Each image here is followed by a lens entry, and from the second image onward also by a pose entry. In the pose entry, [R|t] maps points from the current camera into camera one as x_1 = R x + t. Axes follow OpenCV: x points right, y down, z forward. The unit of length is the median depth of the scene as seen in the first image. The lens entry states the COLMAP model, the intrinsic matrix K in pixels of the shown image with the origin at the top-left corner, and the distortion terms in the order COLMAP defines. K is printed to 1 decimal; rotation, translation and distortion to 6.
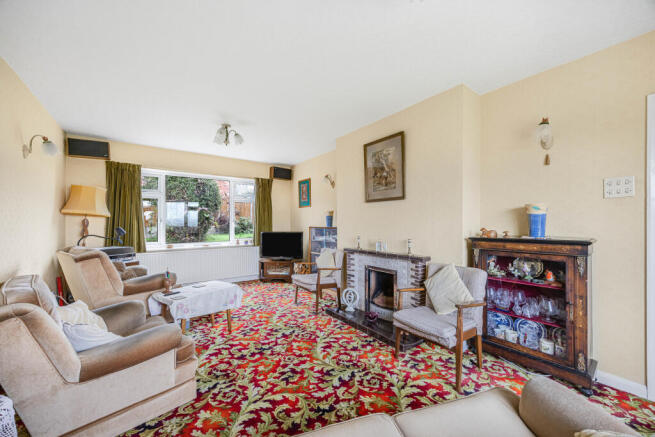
lens RADIAL K [[252.4, 0, 325.0], [0, 252.4, 220.5], [0, 0, 1]] dist [-0.002977, -0.000624]
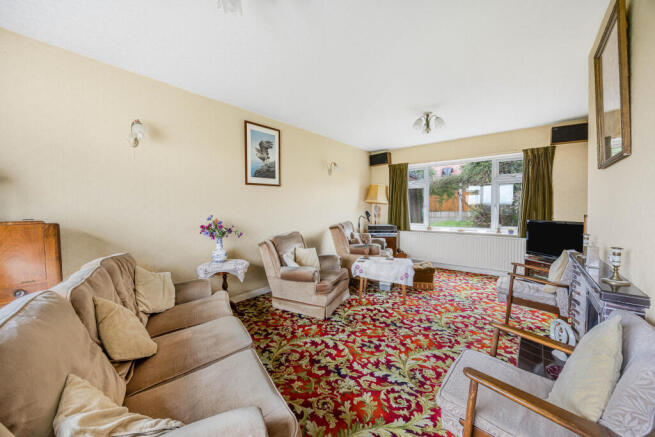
lens RADIAL K [[252.4, 0, 324.2], [0, 252.4, 219.5], [0, 0, 1]] dist [-0.002977, -0.000624]
pose [[0.247207, 0.046409, -0.967851, 0.730517], [0.009702, 0.998684, 0.050366, -0.000896], [0.968914, -0.021841, 0.246431, 0.458013]]
